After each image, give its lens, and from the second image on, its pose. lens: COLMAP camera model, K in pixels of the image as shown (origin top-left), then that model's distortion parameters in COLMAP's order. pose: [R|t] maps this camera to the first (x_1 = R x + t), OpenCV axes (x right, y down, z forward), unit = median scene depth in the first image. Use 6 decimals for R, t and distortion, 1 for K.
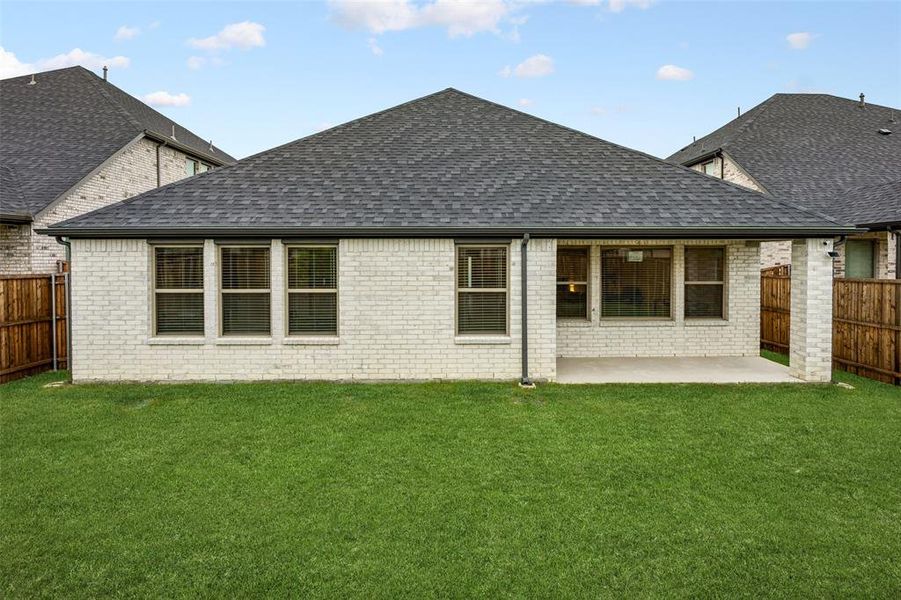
lens RADIAL K [[532.1, 0, 451.2], [0, 532.1, 287.7], [0, 0, 1]] dist [-0.006850, -0.000584]
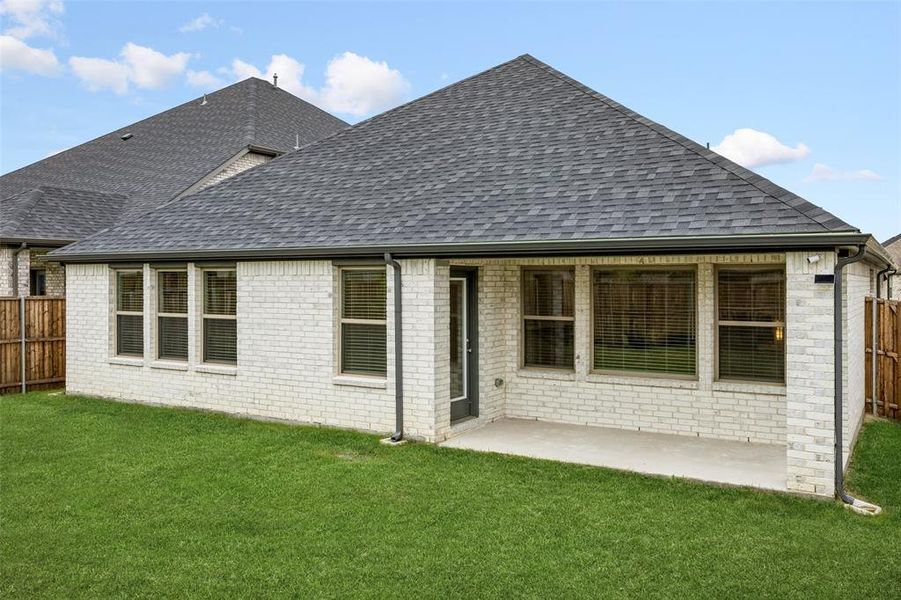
lens RADIAL K [[787.4, 0, 450.7], [0, 787.4, 314.2], [0, 0, 1]] dist [-0.003989, 0.004230]
pose [[0.842008, 0.025000, -0.538885, 0.836473], [-0.033155, 0.999435, -0.005439, -0.004836], [0.538445, 0.022446, 0.842362, 0.039643]]
